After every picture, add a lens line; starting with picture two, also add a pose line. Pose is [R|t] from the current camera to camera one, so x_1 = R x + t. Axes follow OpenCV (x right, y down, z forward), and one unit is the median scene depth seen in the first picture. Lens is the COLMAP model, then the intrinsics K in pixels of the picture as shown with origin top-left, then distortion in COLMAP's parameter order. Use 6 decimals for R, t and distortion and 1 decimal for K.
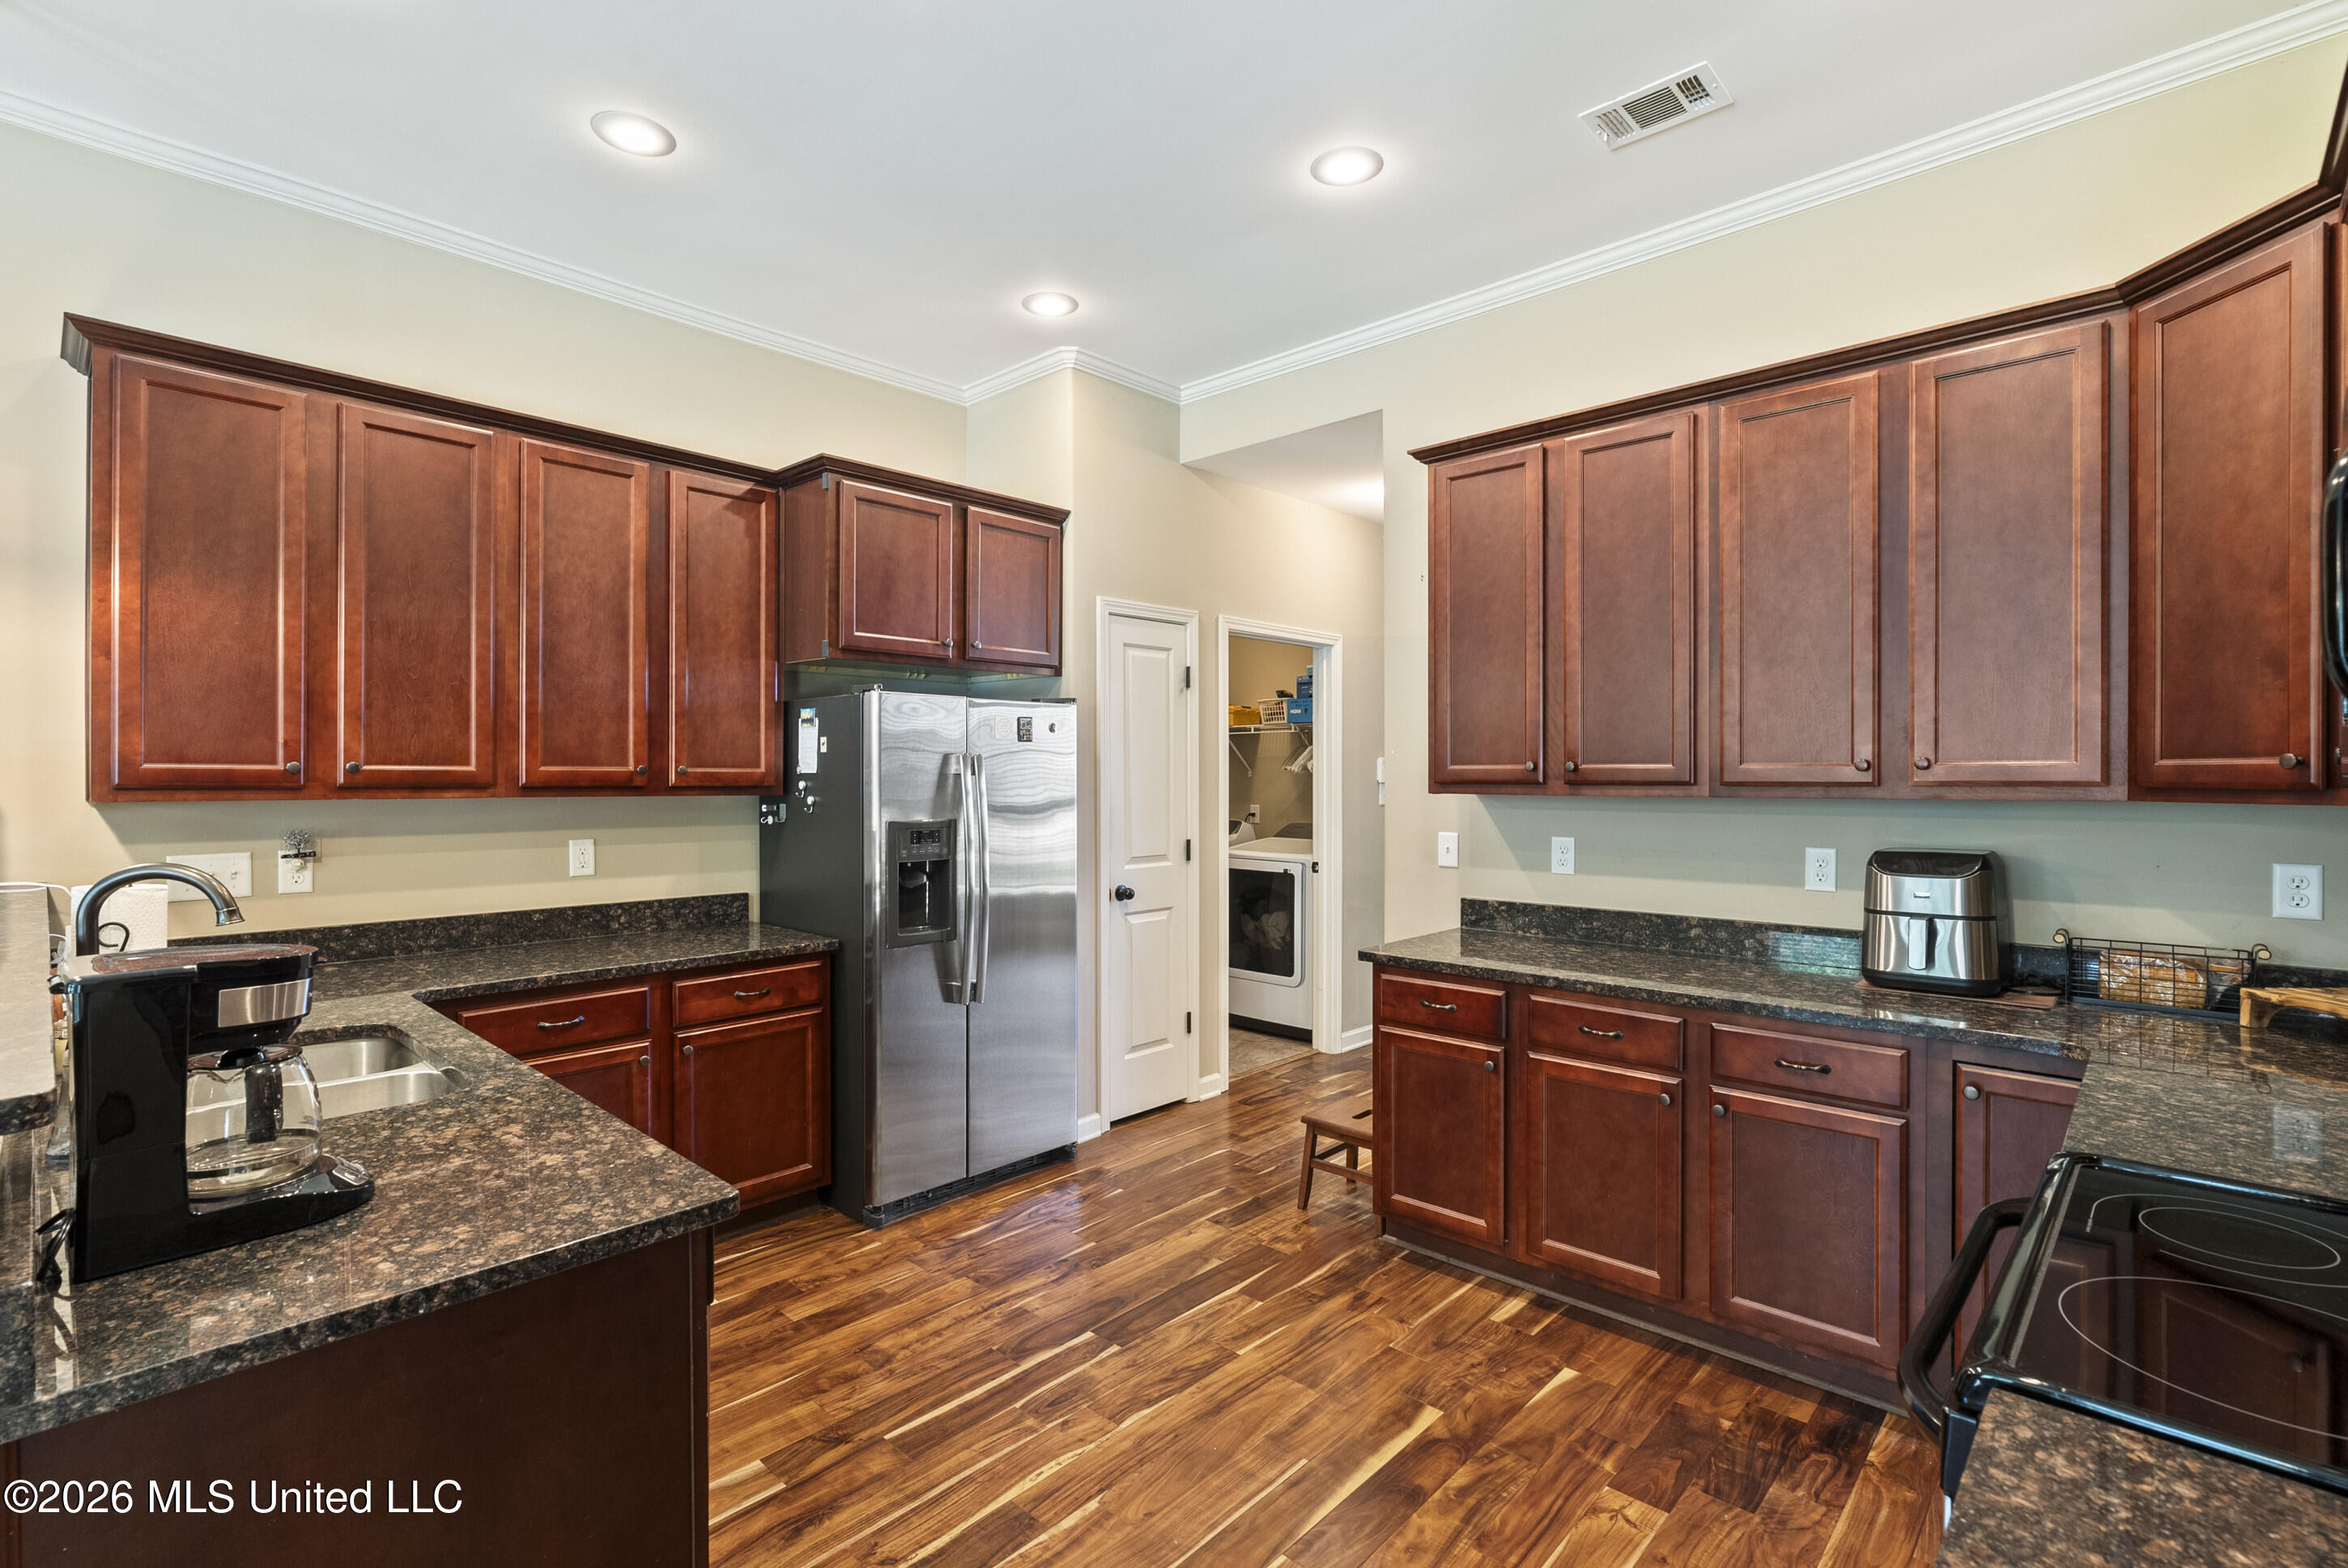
lens RADIAL K [[1094.0, 0, 1168.2], [0, 1094.0, 778.6], [0, 0, 1]] dist [-0.012429, 0.004542]
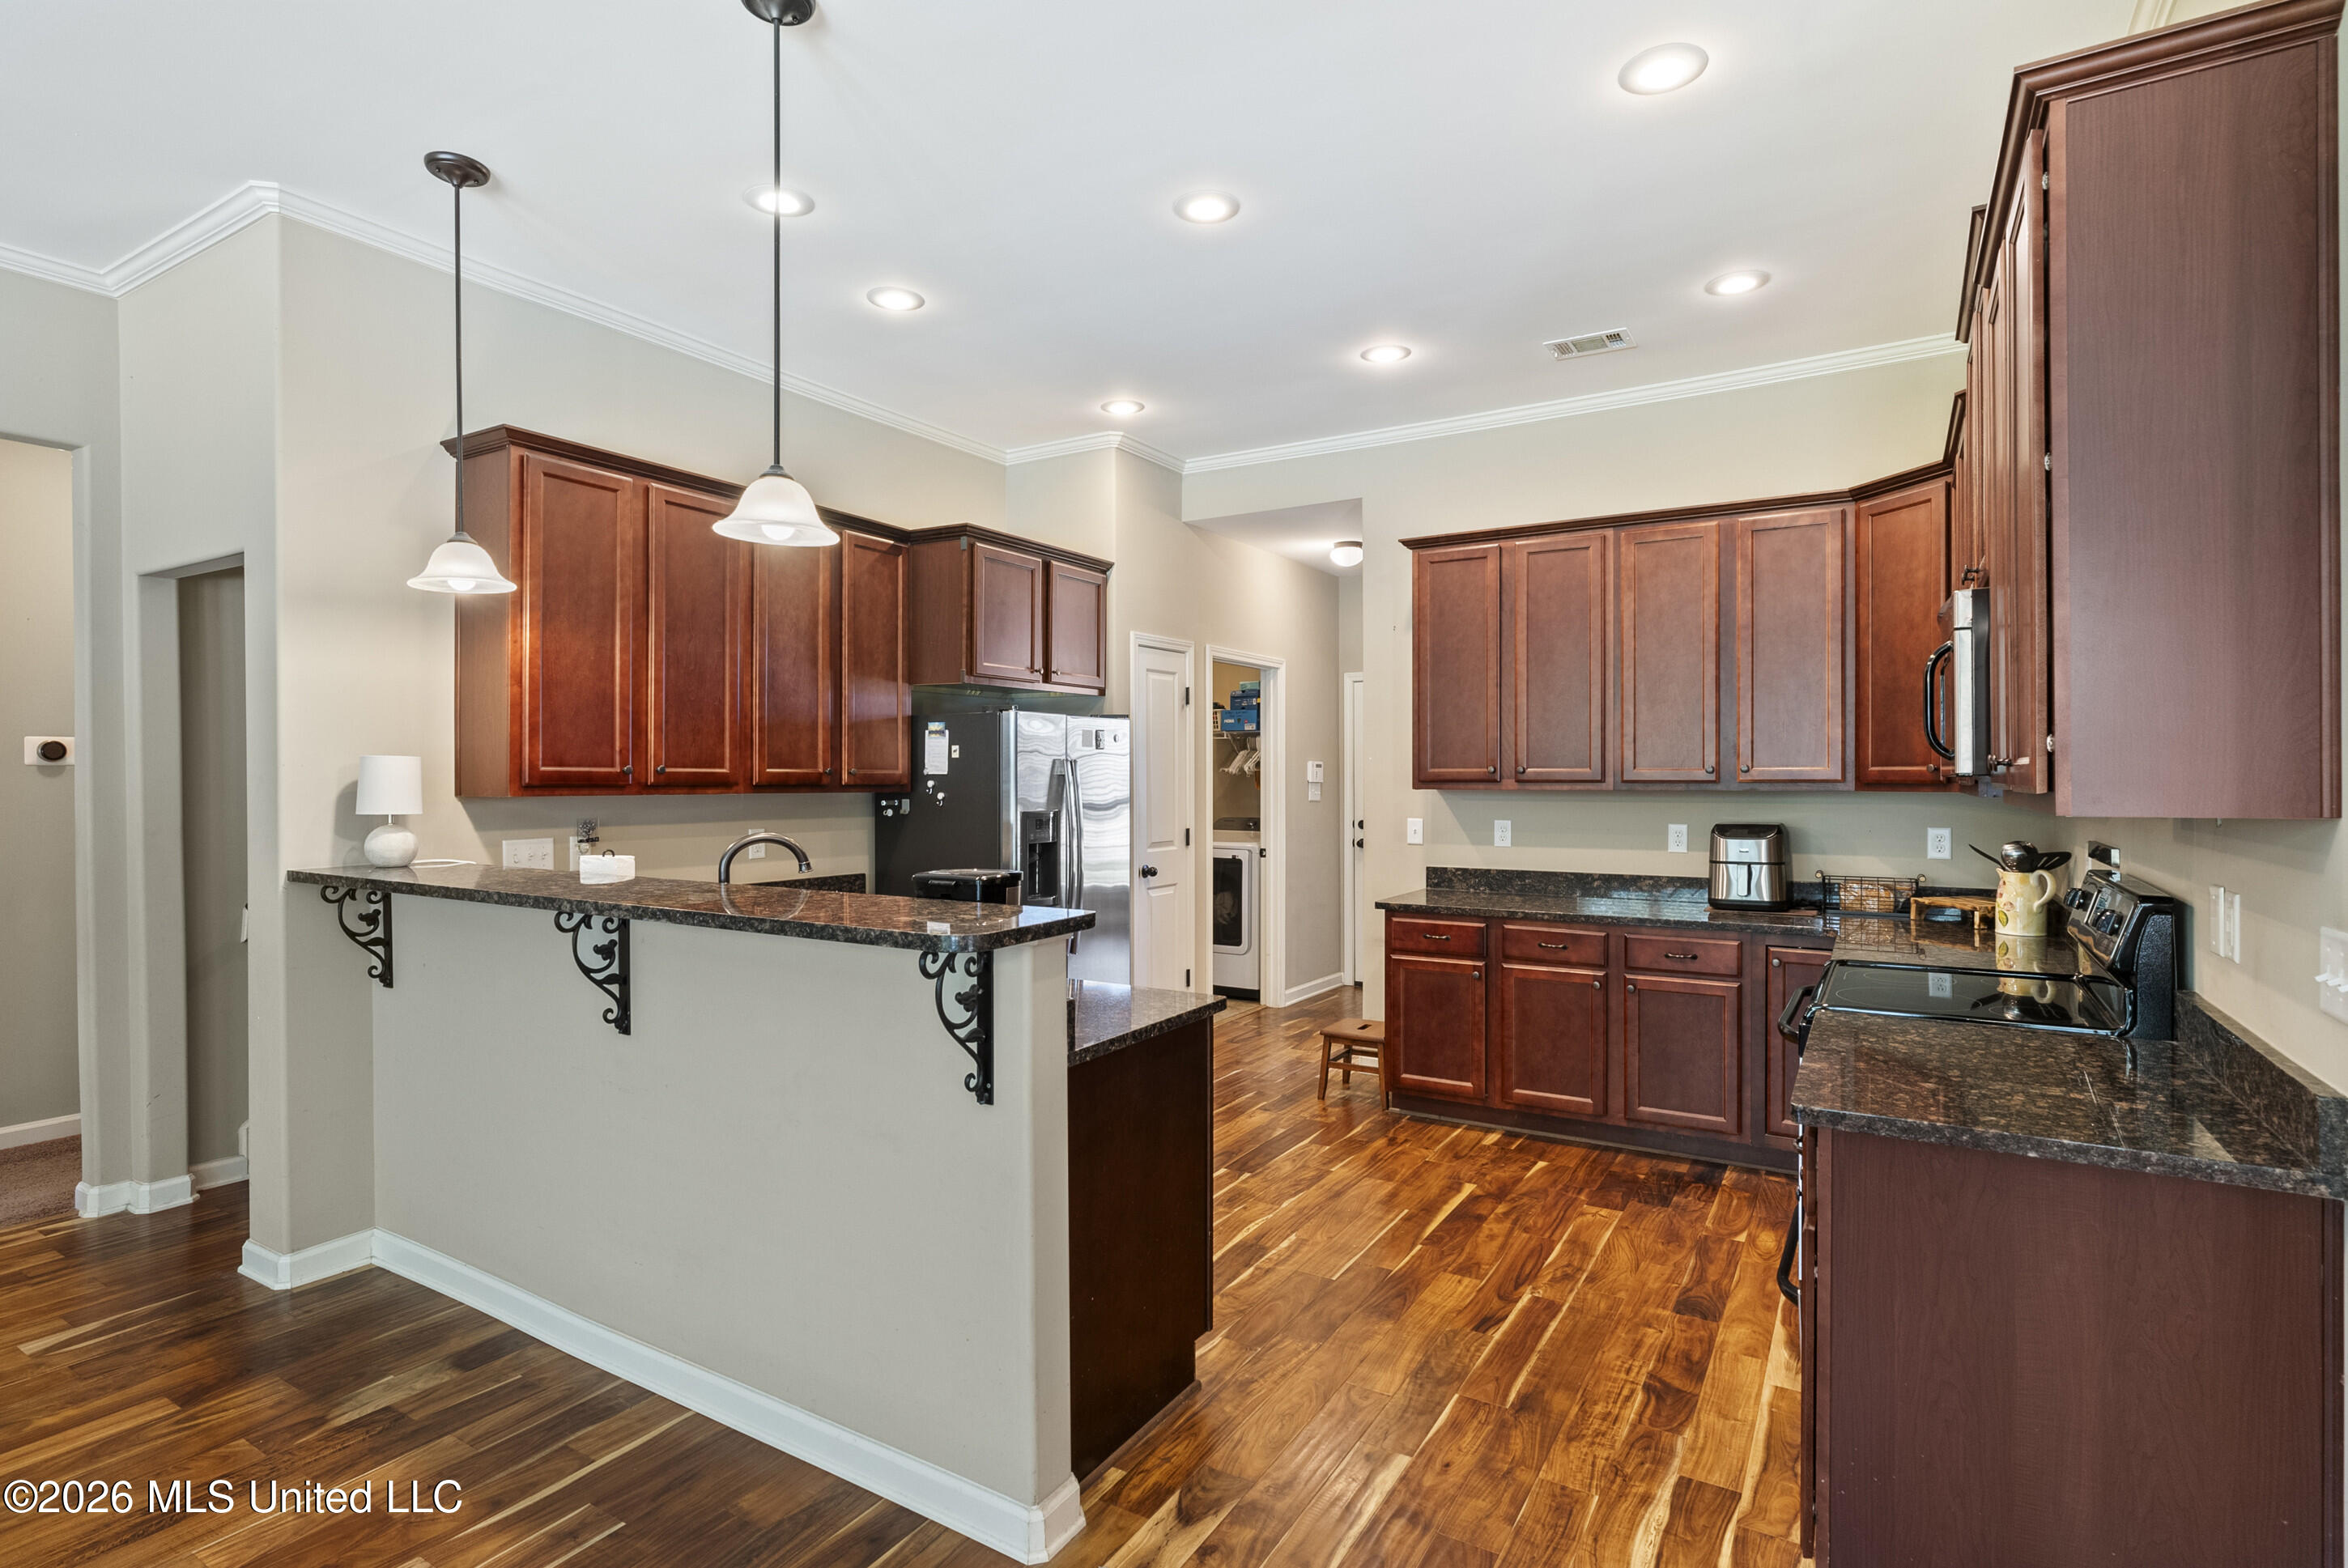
lens RADIAL K [[1181.5, 0, 1172.5], [0, 1181.5, 778.1], [0, 0, 1]] dist [-0.011820, -0.001041]
pose [[0.979117, -0.000400, 0.203296, -0.431809], [0.000707, 0.999999, -0.001438, 0.001888], [-0.203295, 0.001552, 0.979116, -0.471472]]
